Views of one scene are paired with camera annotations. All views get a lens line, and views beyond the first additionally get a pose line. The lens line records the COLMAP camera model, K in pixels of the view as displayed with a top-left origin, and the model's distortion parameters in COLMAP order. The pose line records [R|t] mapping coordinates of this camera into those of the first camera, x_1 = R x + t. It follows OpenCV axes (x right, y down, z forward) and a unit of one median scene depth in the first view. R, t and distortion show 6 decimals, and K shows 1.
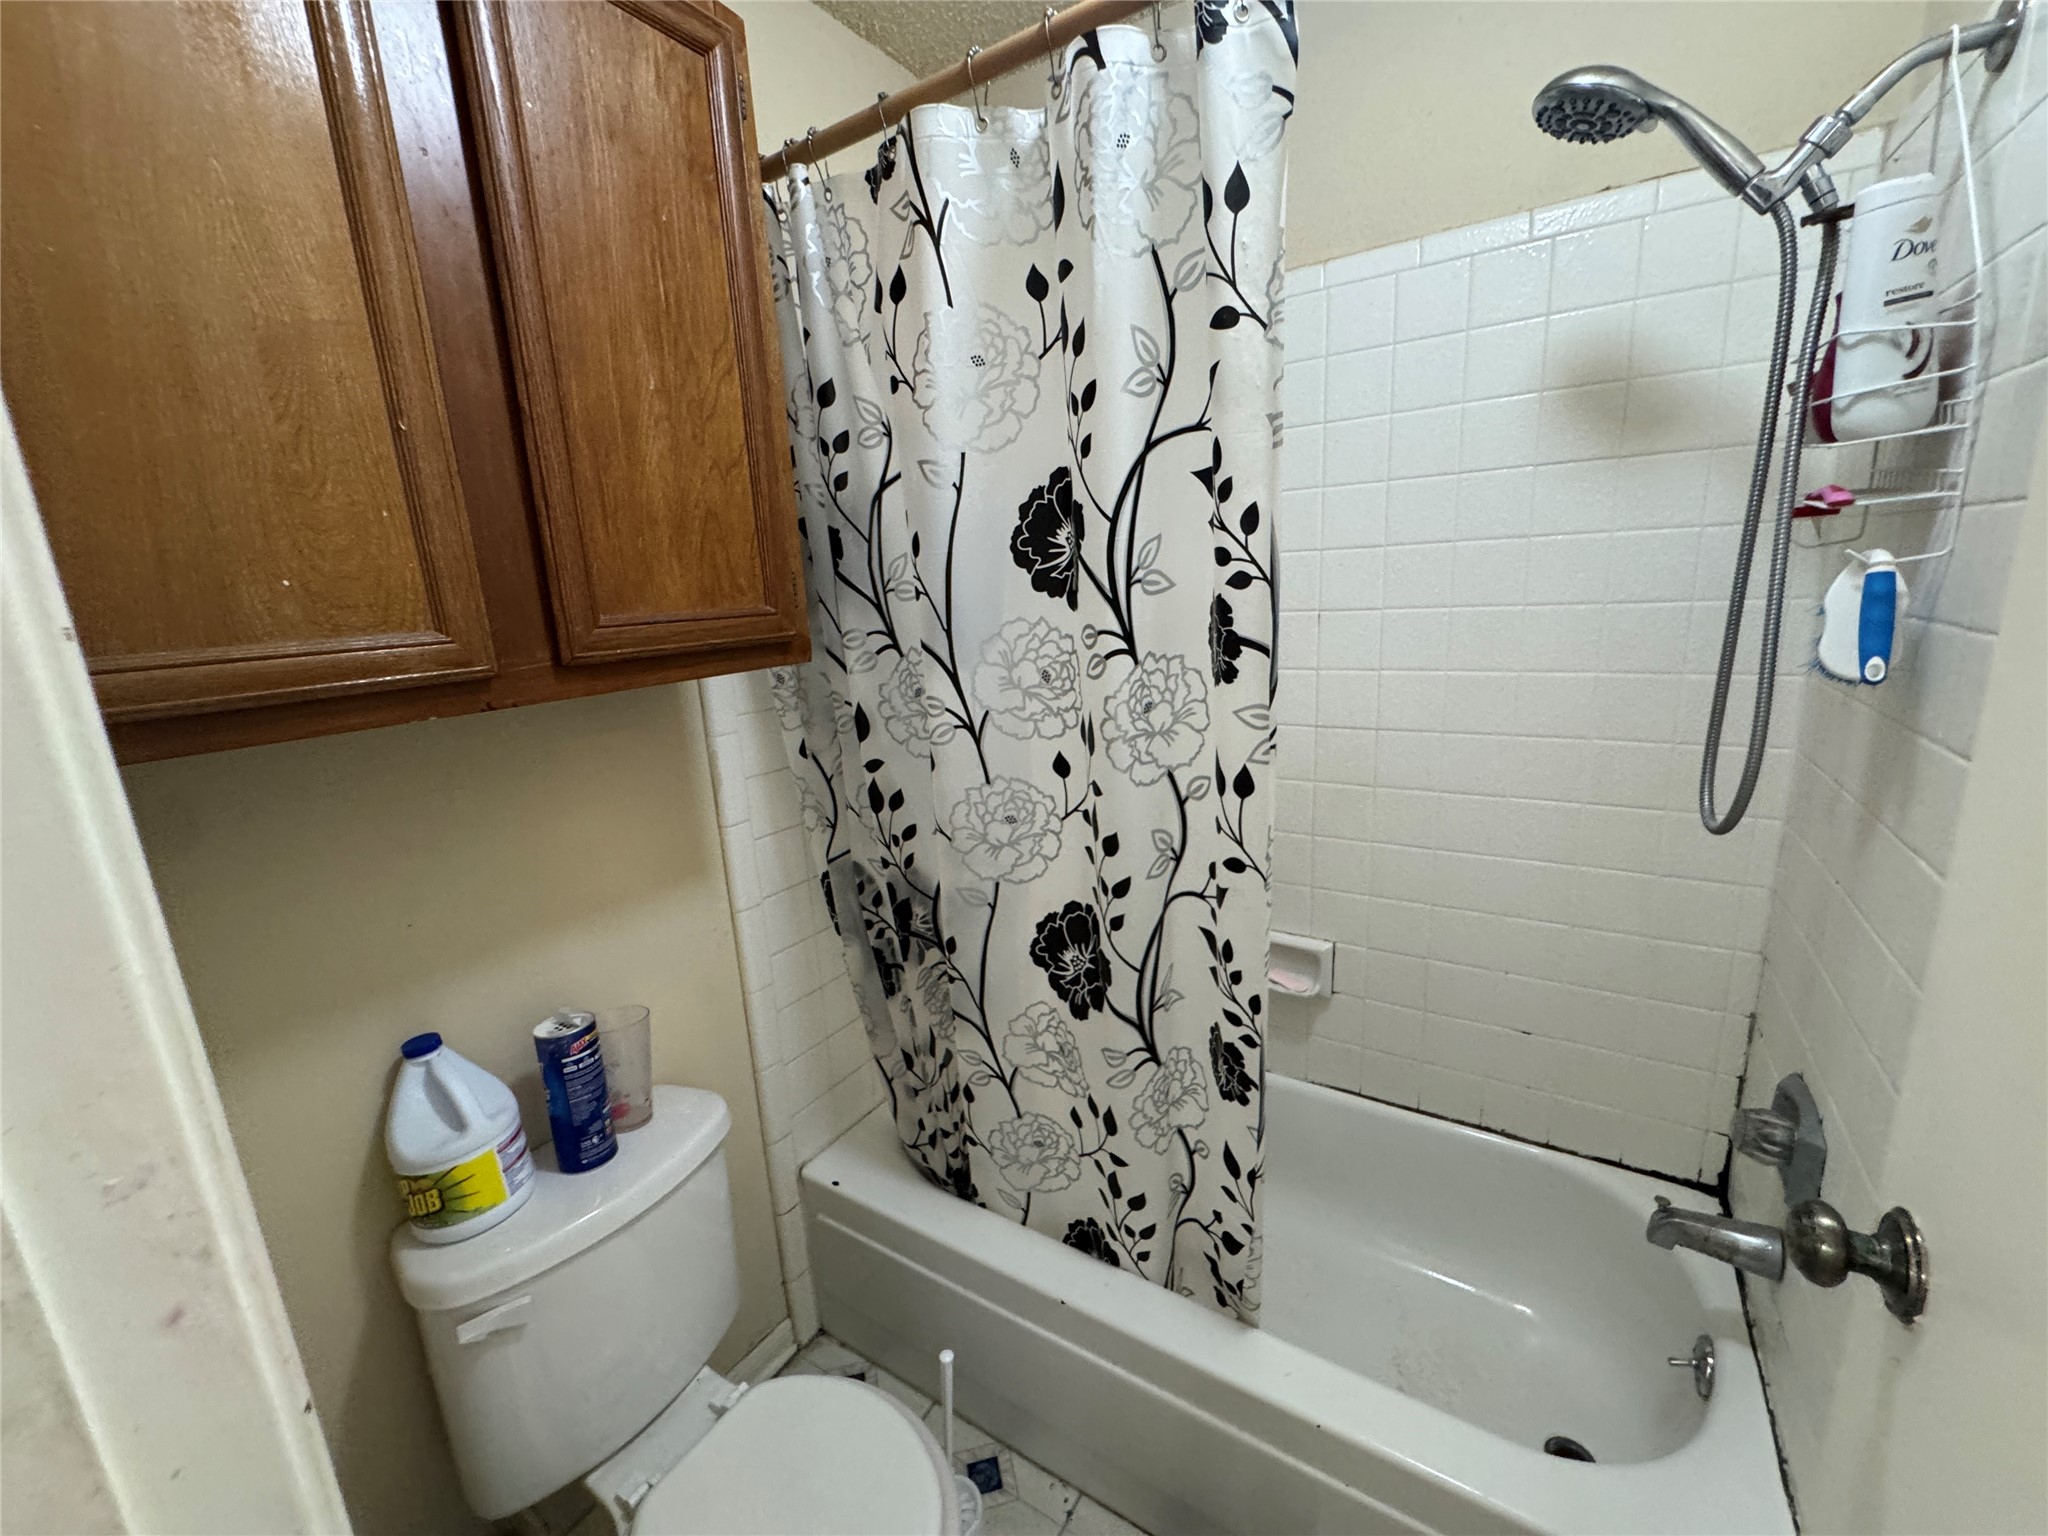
lens RADIAL K [[820.4, 0, 1025.4], [0, 820.4, 764.4], [0, 0, 1]] dist [-0.008018, 0.000285]
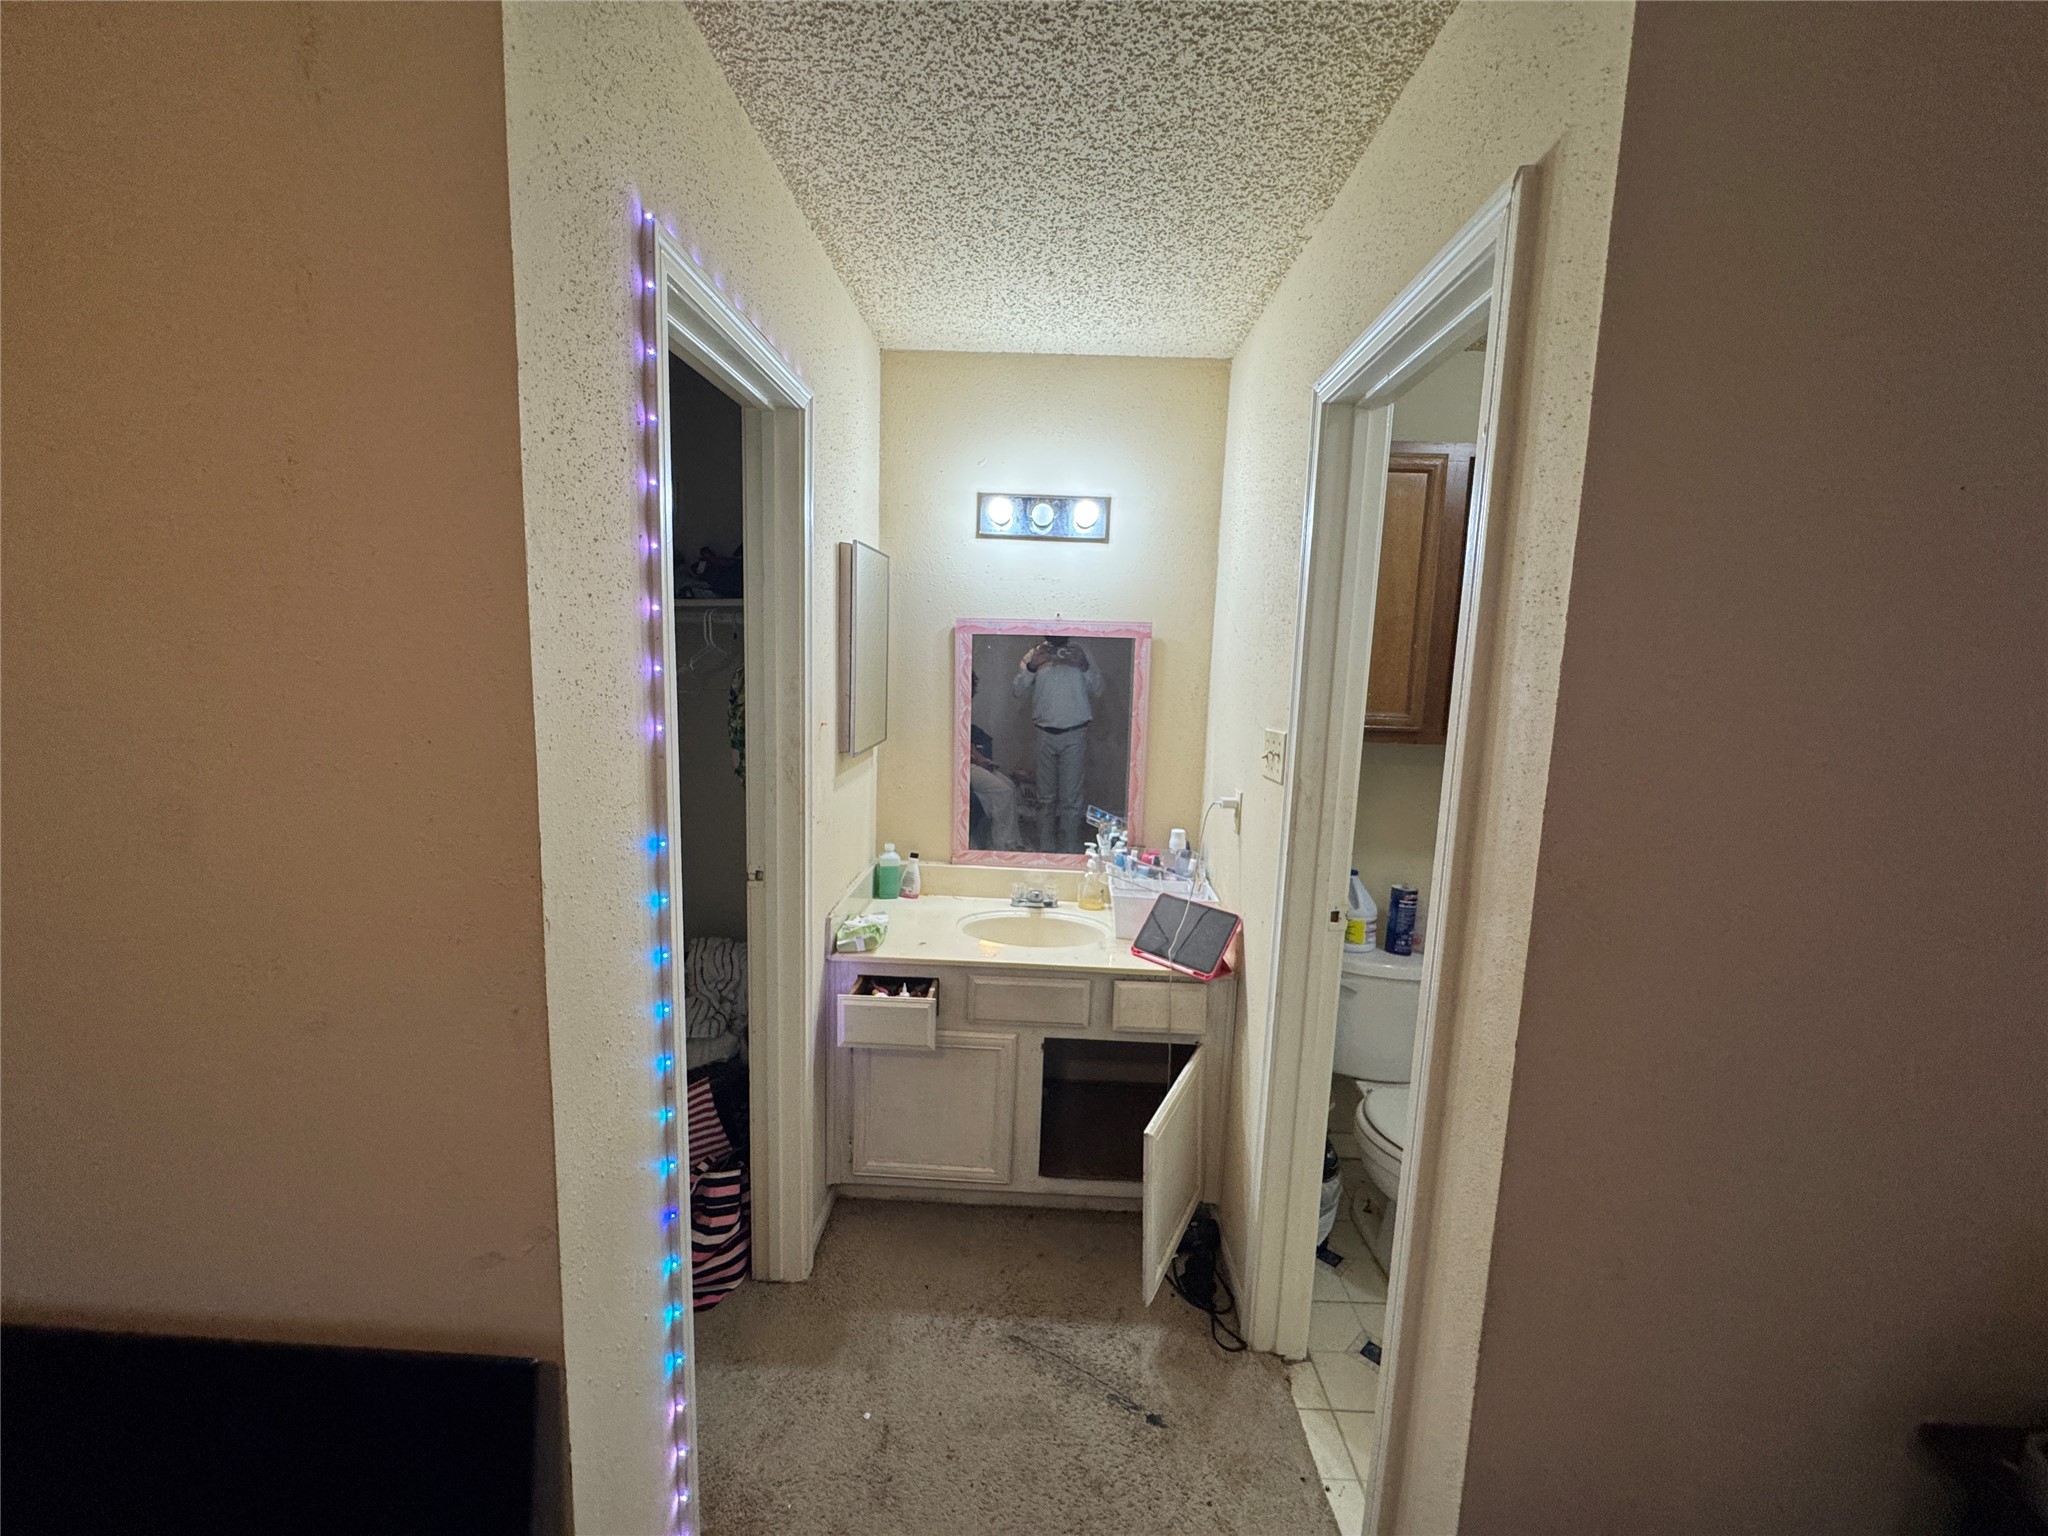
lens RADIAL K [[820.4, 0, 1025.9], [0, 820.4, 771.5], [0, 0, 1]] dist [-0.008018, 0.000285]
pose [[0.499952, 0.190882, -0.844756, 0.763581], [-0.253726, 0.964892, 0.067865, 0.123656], [0.828052, 0.180408, 0.530832, -1.128295]]
